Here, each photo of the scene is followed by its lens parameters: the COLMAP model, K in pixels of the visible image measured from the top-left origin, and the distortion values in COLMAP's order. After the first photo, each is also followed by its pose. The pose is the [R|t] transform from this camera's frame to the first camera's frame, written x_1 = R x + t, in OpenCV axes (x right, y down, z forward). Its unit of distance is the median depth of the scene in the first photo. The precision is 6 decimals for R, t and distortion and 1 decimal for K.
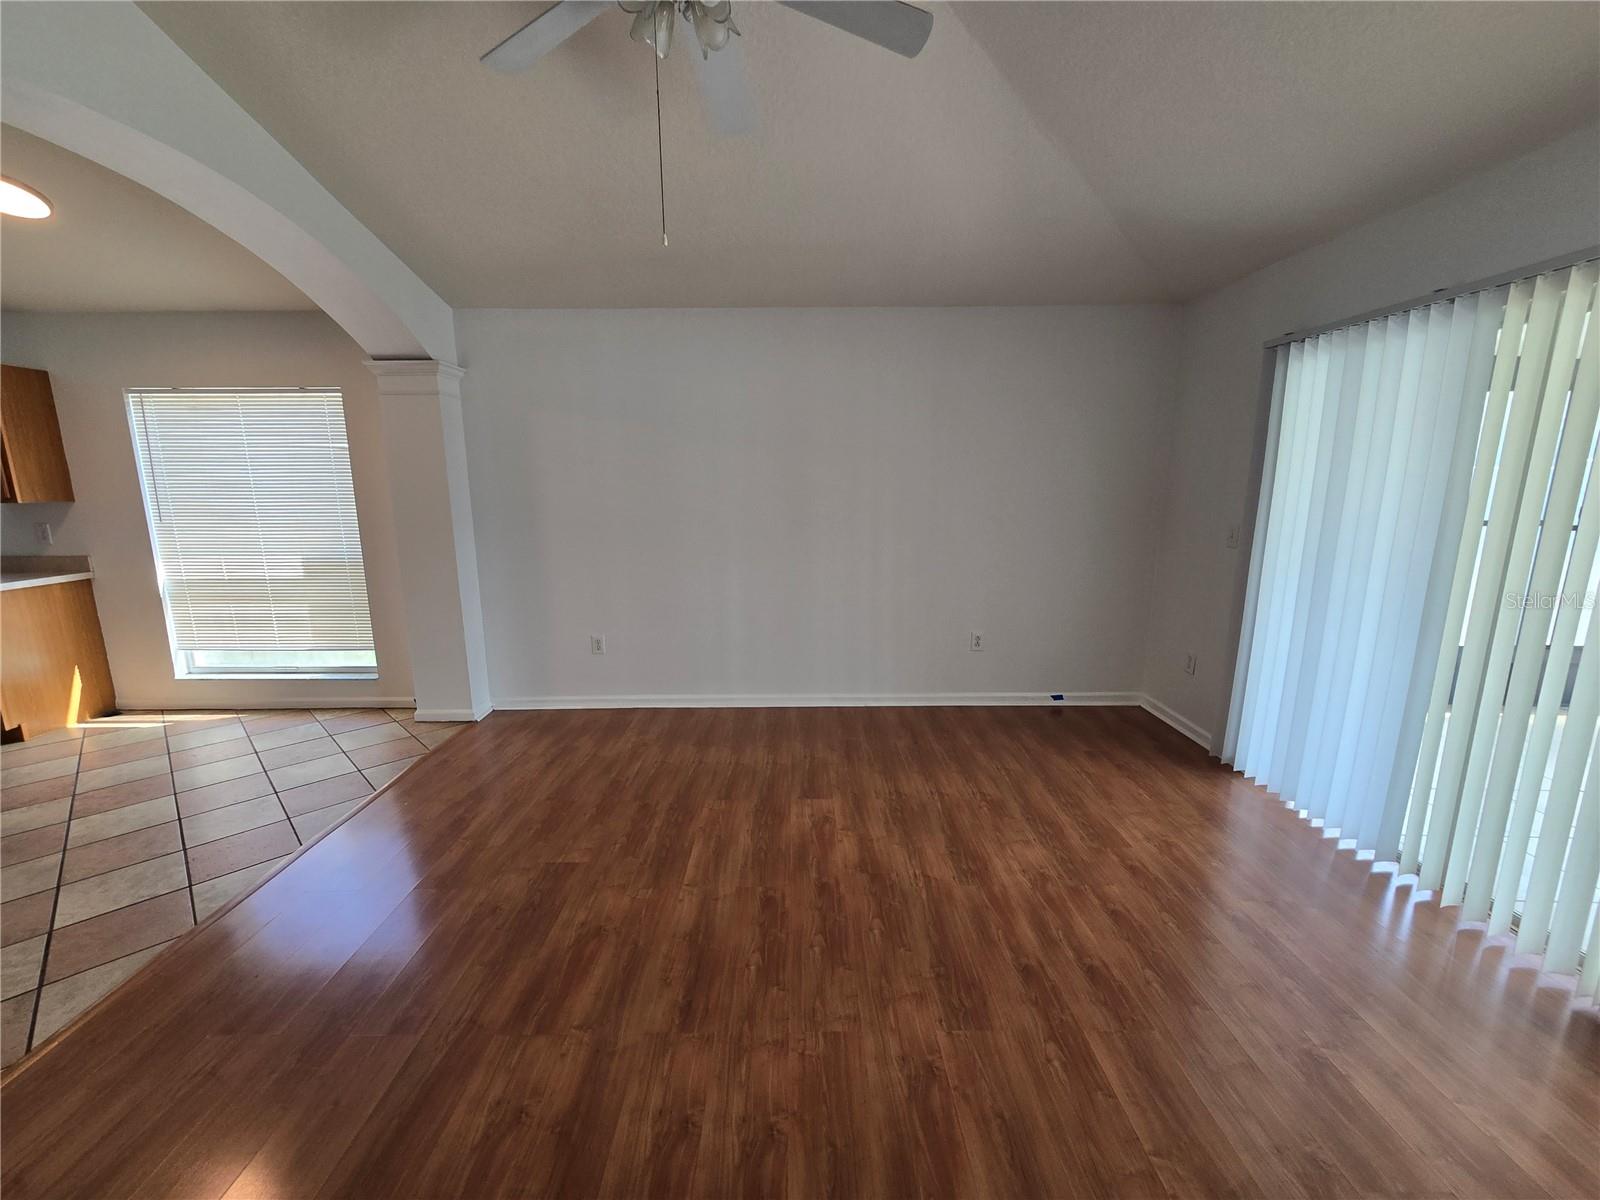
lens RADIAL K [[656.2, 0, 793.8], [0, 656.2, 606.6], [0, 0, 1]] dist [-0.001876, 0.000654]
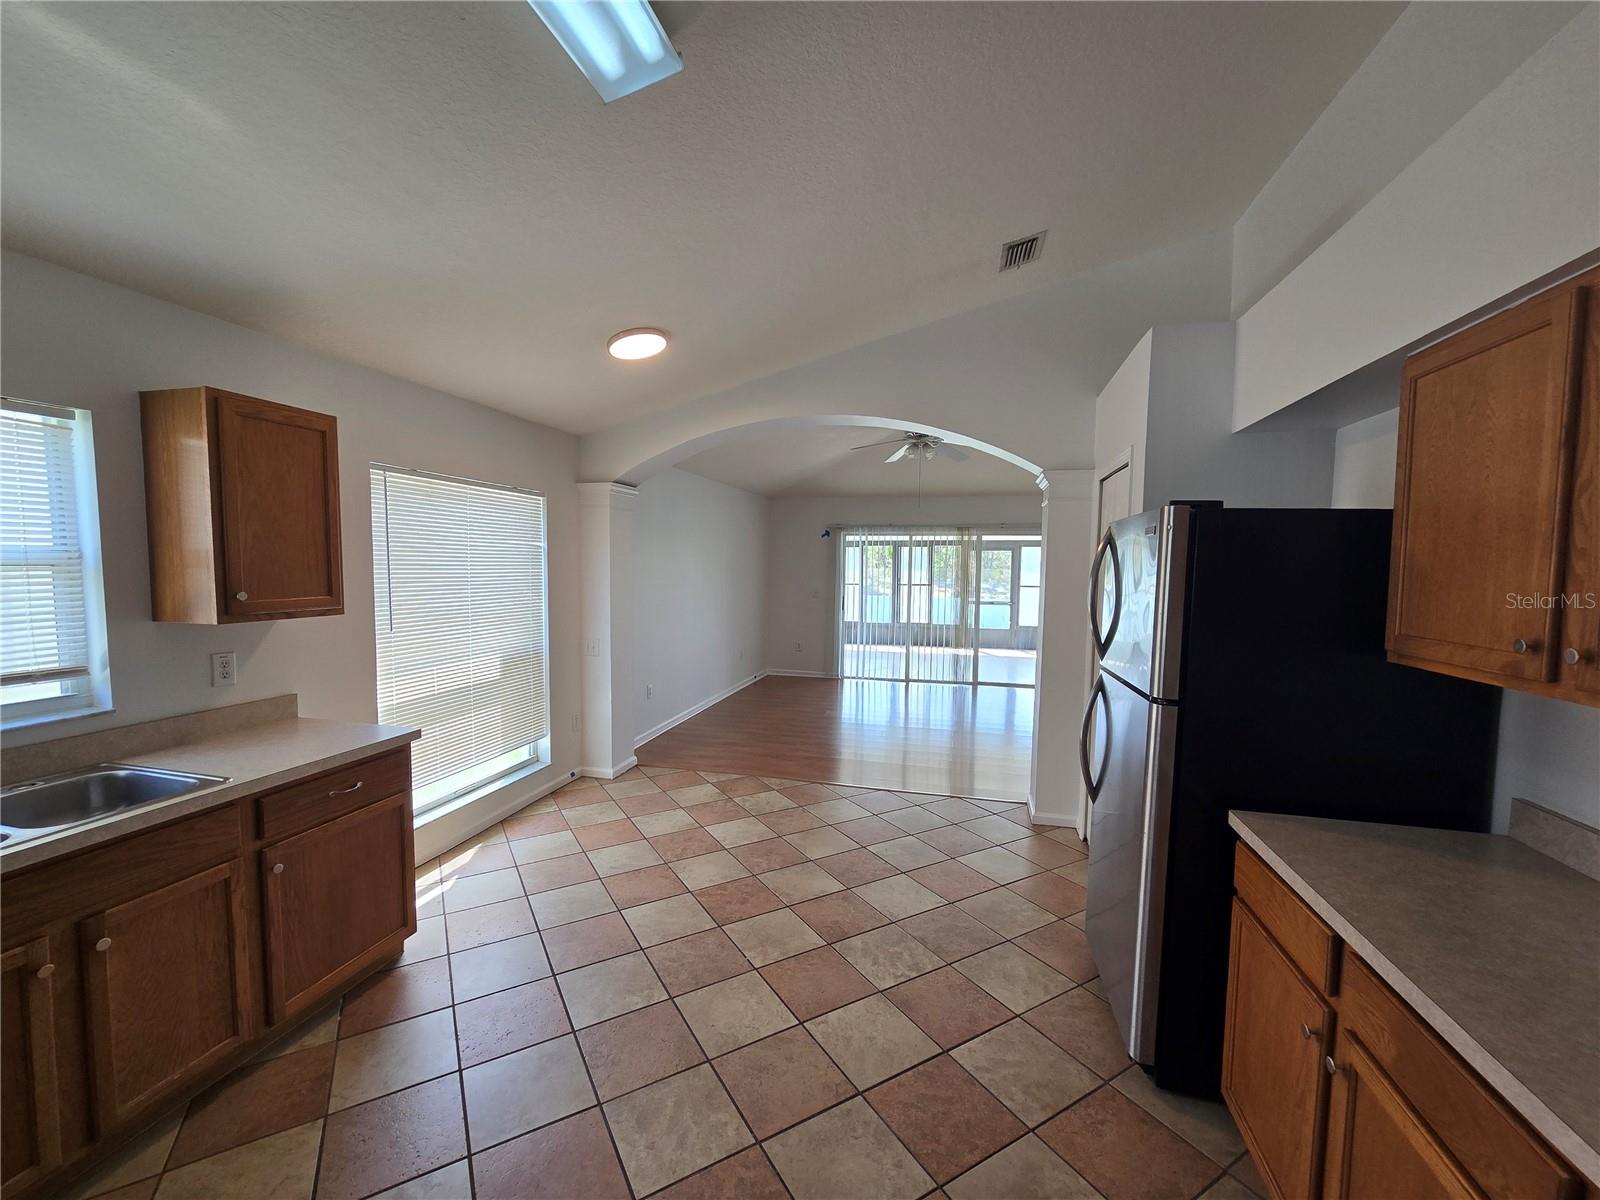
lens RADIAL K [[638.3, 0, 806.6], [0, 638.3, 609.1], [0, 0, 1]] dist [-0.002222, 0.000195]
pose [[0.263151, -0.062310, 0.962740, -1.745755], [0.173951, 0.984621, 0.016179, -0.090078], [-0.948943, 0.163212, 0.269943, 0.358679]]
